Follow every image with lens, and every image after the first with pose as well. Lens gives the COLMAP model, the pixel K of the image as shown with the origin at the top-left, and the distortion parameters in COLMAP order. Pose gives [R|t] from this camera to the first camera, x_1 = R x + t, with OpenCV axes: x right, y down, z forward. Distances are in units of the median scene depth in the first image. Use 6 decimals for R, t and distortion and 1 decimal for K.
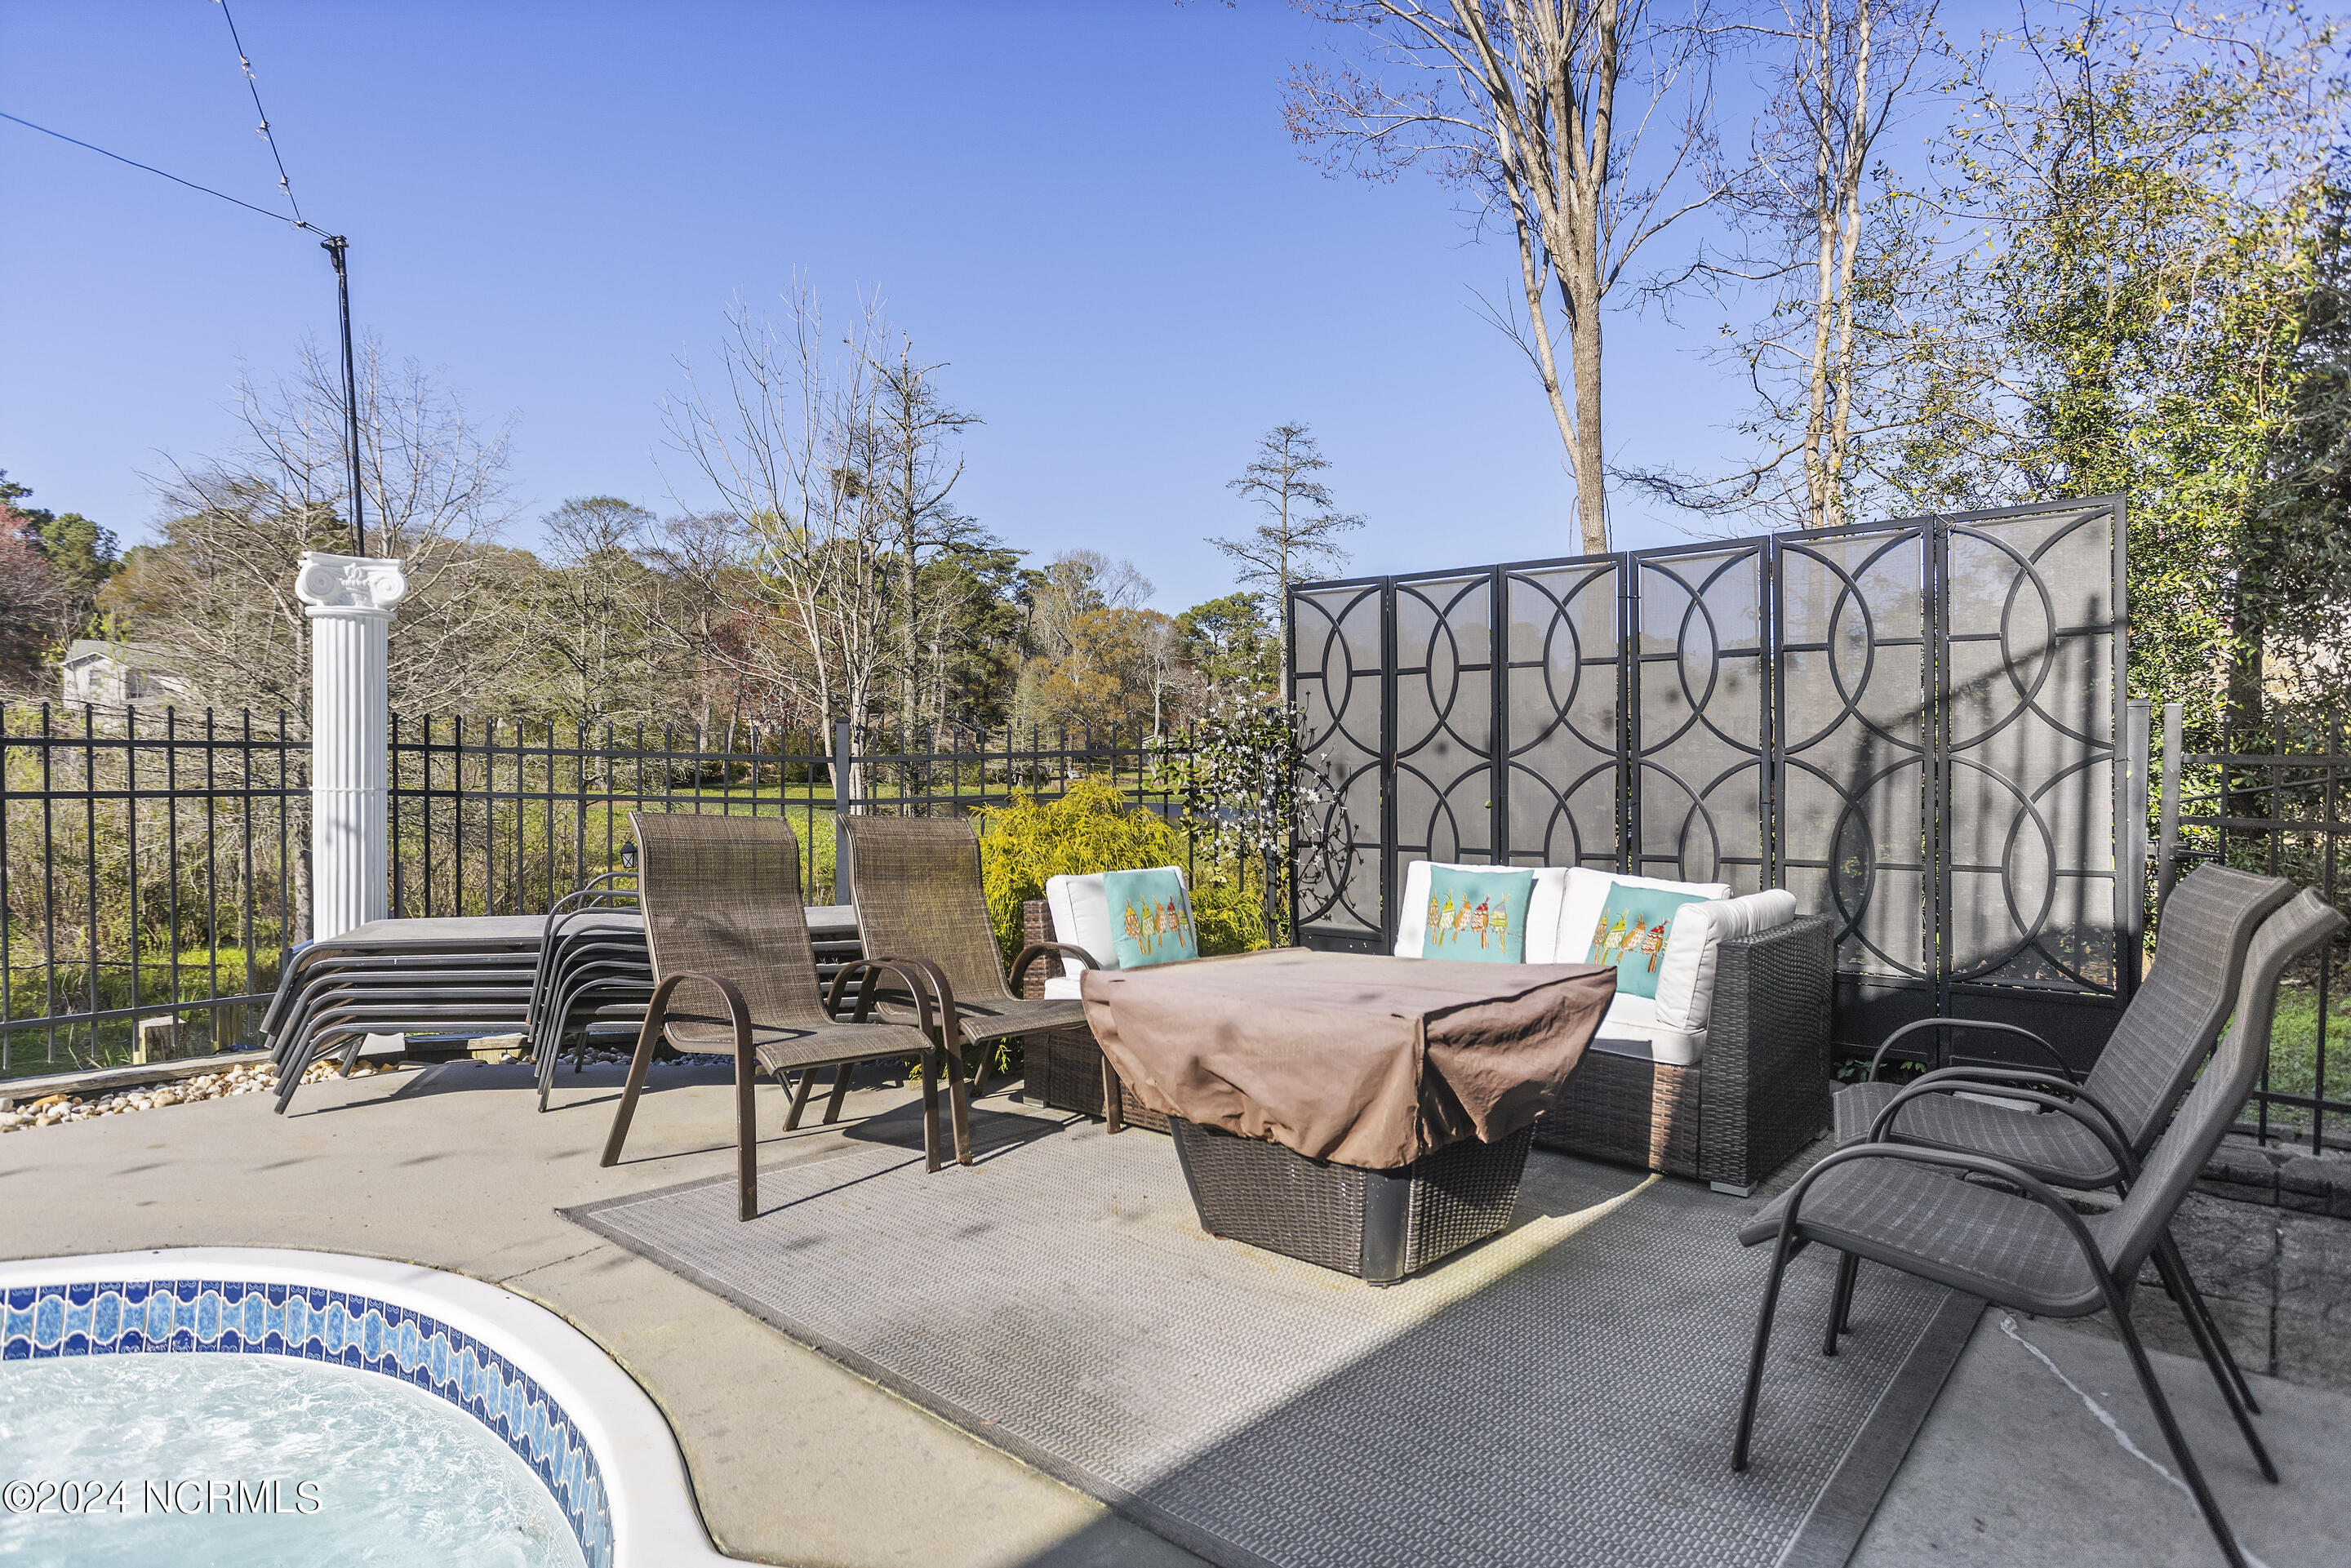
lens RADIAL K [[1323.2, 0, 1175.5], [0, 1323.2, 784.0], [0, 0, 1]] dist [-0.001716, 0.000416]
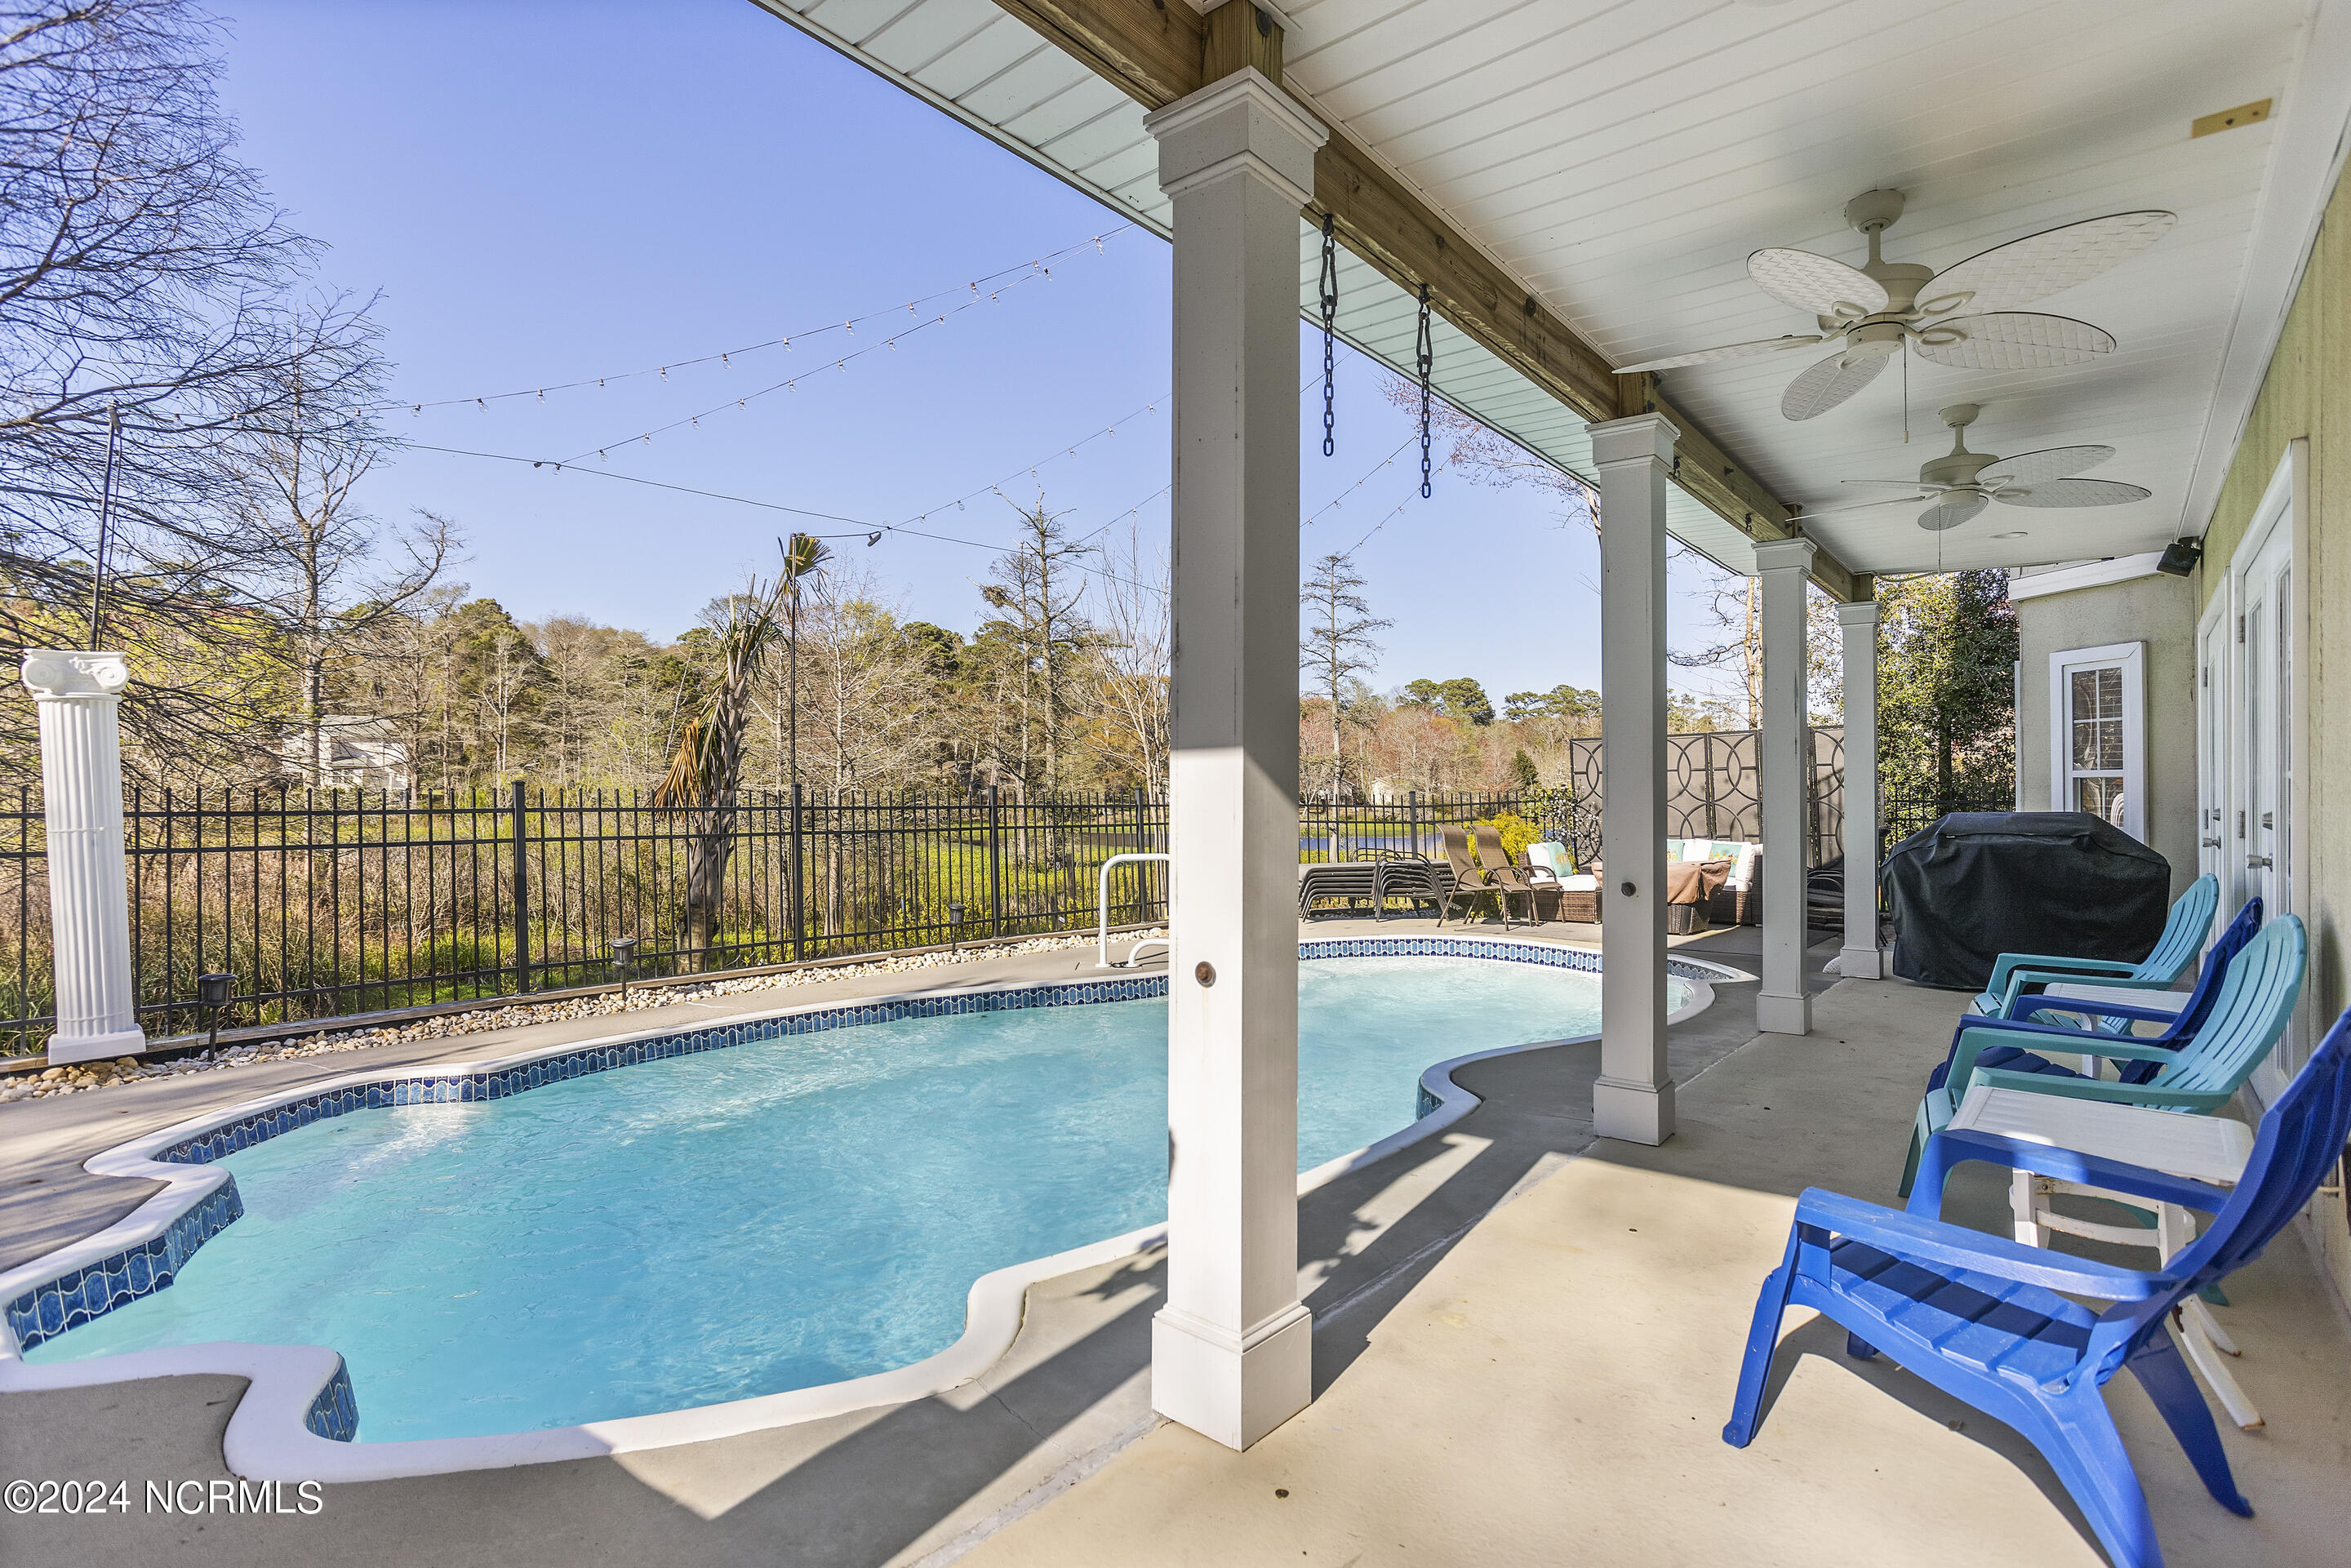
lens RADIAL K [[1148.0, 0, 1175.5], [0, 1148.0, 784.0], [0, 0, 1]] dist [0.003266, 0.019540]
pose [[0.999685, -0.019120, 0.016254, -0.643153], [0.019601, 0.999359, -0.029962, -0.004904], [-0.015671, 0.030271, 0.999419, -1.117713]]
